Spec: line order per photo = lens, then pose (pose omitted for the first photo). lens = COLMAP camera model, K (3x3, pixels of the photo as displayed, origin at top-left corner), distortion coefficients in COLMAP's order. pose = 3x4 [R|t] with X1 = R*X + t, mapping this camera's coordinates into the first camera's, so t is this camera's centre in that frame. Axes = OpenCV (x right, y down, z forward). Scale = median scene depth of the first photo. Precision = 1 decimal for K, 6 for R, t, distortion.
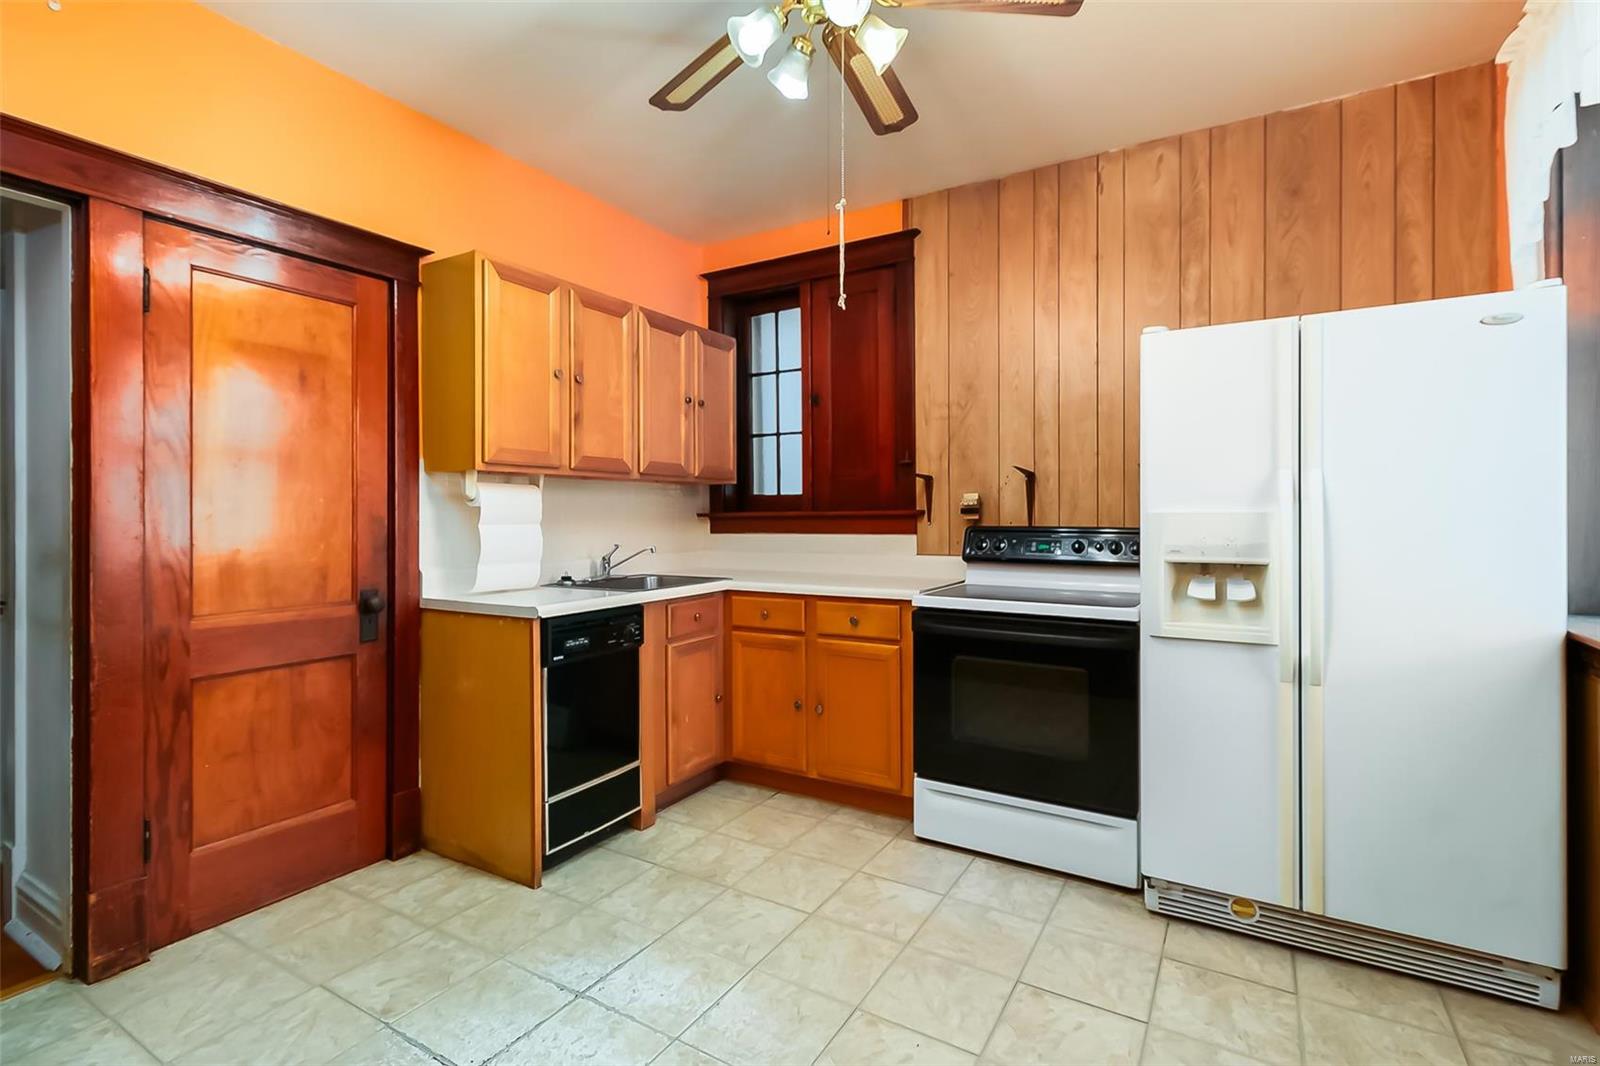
lens RADIAL K [[738.6, 0, 833.4], [0, 738.6, 534.4], [0, 0, 1]] dist [0.001373, 0.000239]
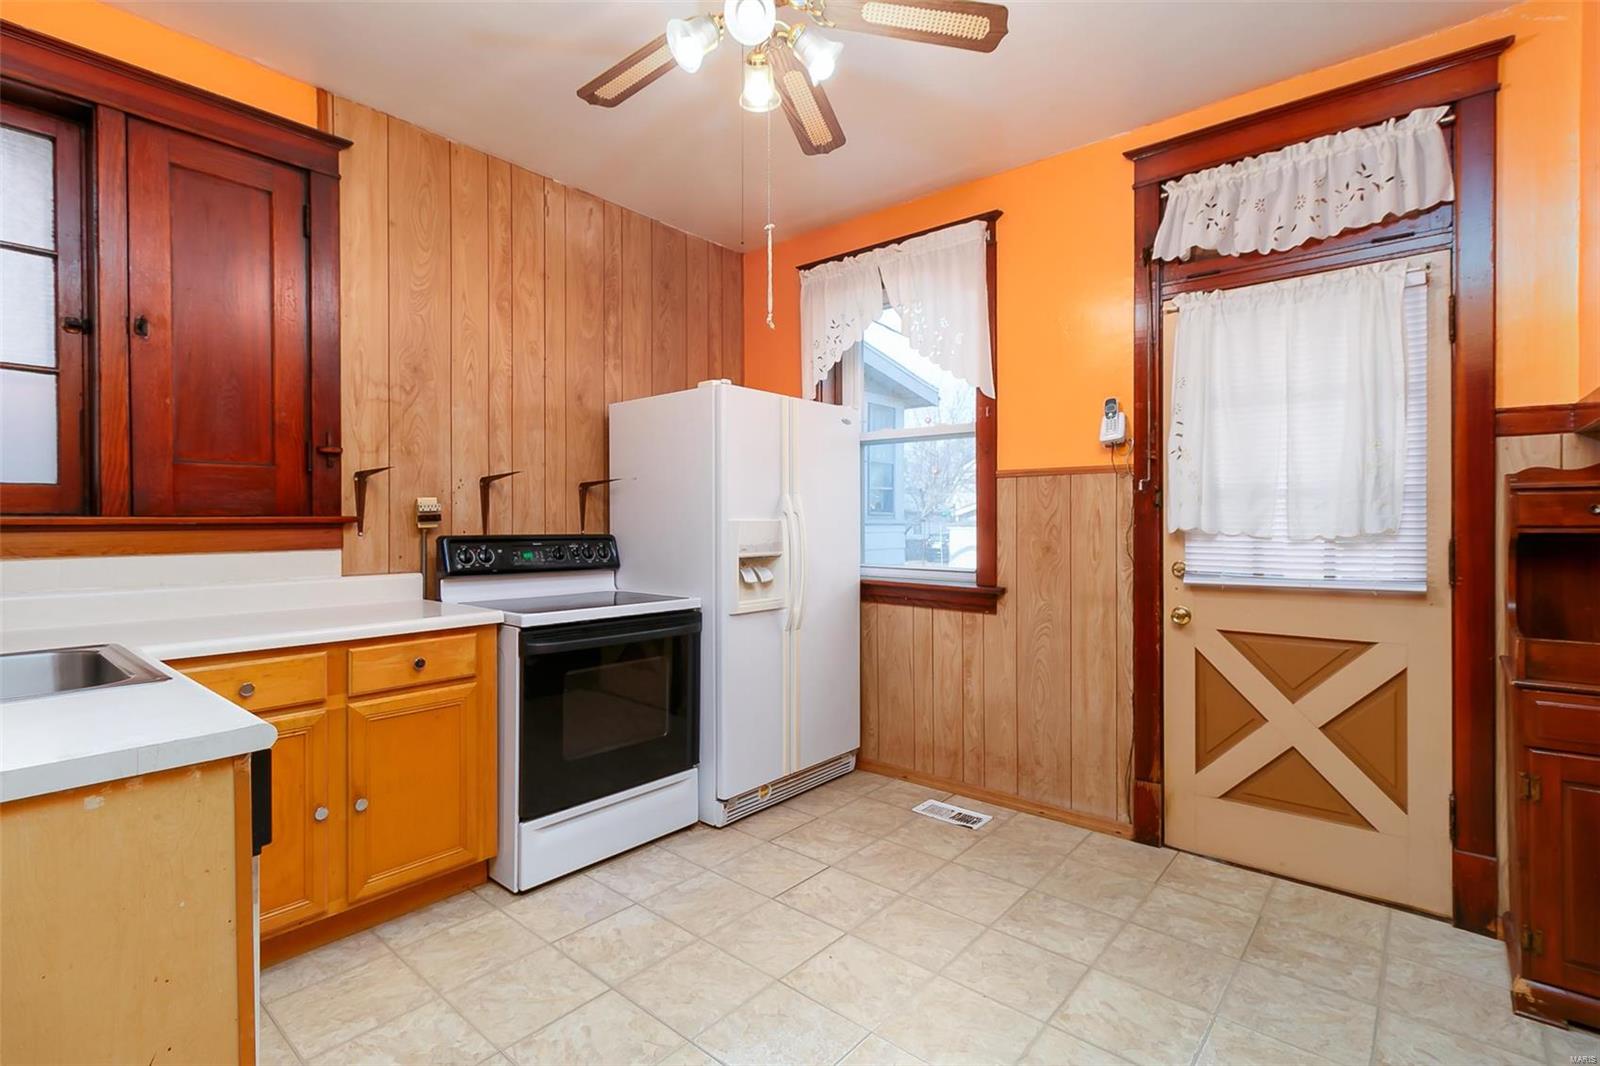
lens RADIAL K [[738.7, 0, 800.7], [0, 738.7, 547.7], [0, 0, 1]] dist [0.012046, 0.000311]
pose [[0.187914, -0.029793, 0.981734, -0.667314], [0.027534, 0.999307, 0.025056, -0.008657], [-0.981800, 0.022323, 0.188604, 0.500539]]
